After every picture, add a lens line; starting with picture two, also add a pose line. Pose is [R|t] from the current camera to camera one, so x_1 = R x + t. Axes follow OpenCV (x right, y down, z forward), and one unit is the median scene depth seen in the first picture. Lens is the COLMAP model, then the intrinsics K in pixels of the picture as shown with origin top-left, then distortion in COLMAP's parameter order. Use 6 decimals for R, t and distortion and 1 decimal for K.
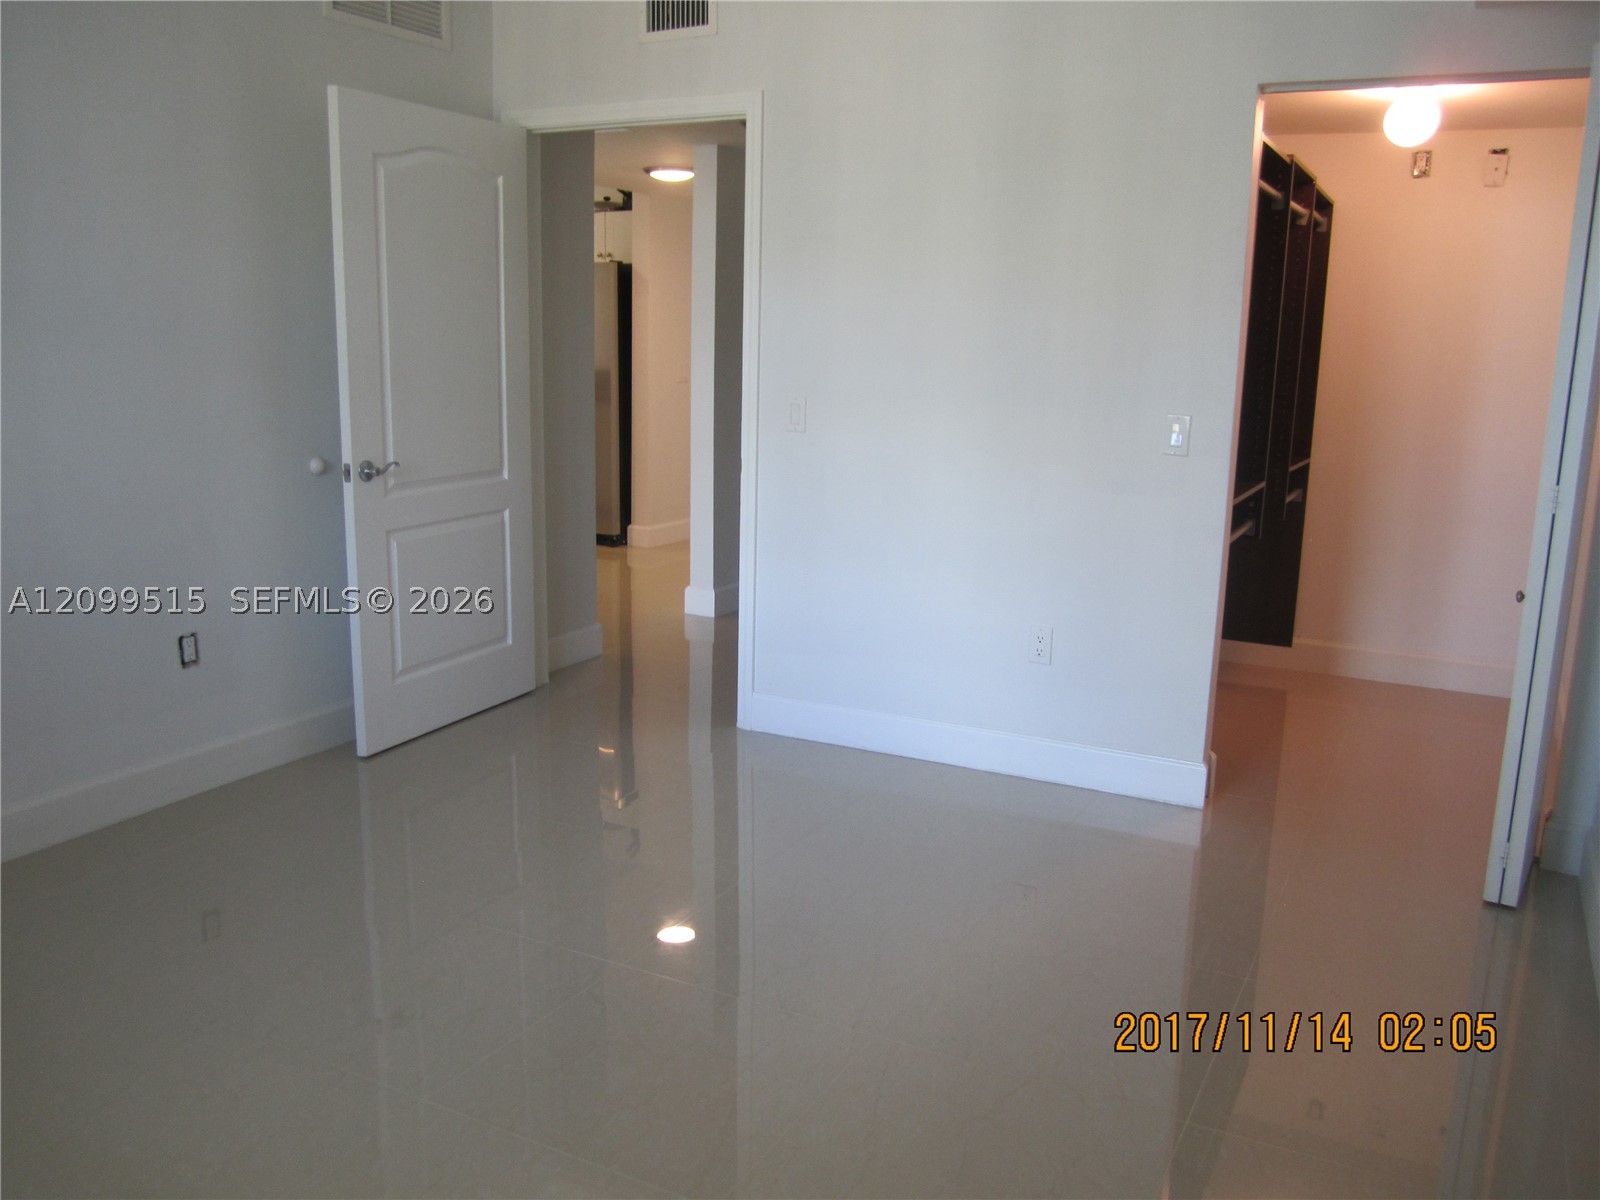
lens RADIAL K [[1308.3, 0, 795.0], [0, 1308.3, 593.8], [0, 0, 1]] dist [-0.067244, 0.024536]
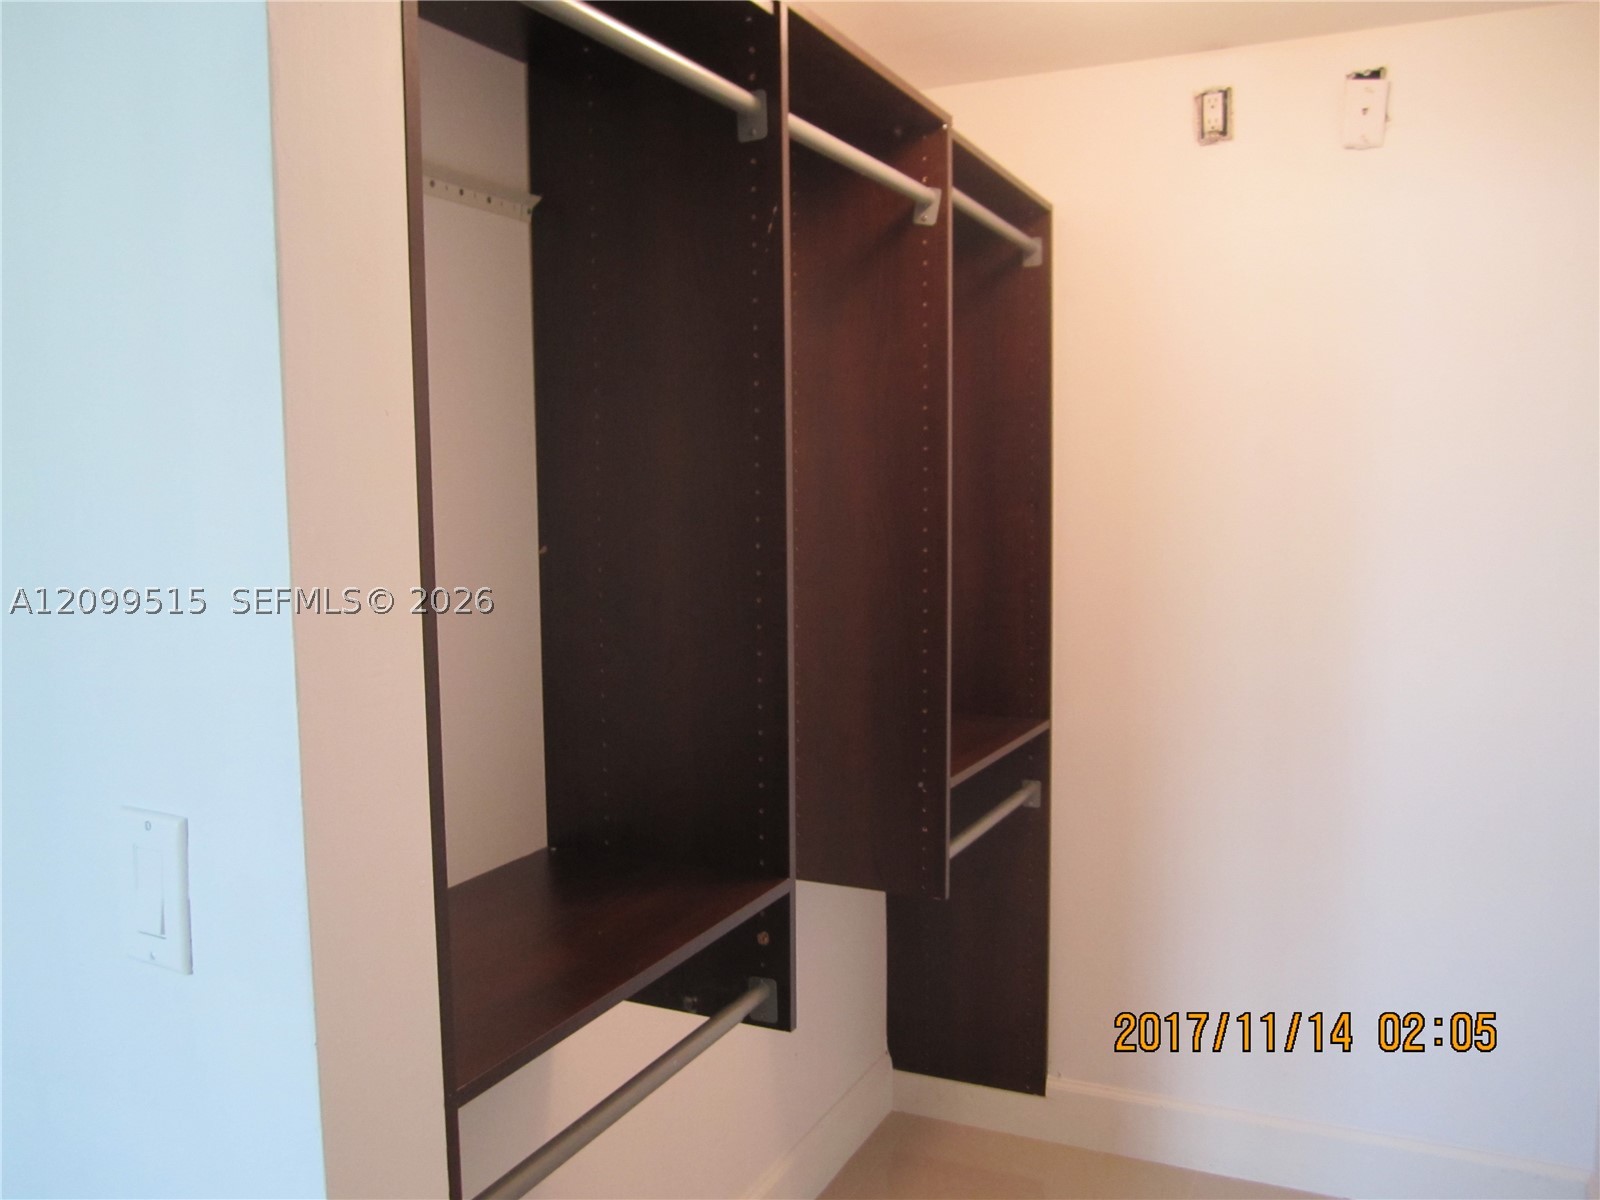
lens RADIAL K [[1308.3, 0, 804.7], [0, 1308.3, 605.6], [0, 0, 1]] dist [-0.067244, 0.024536]
pose [[0.998204, -0.041013, 0.043667, 0.312645], [0.045425, 0.993395, -0.105371, -0.109610], [-0.039057, 0.107165, 0.993474, 0.554277]]
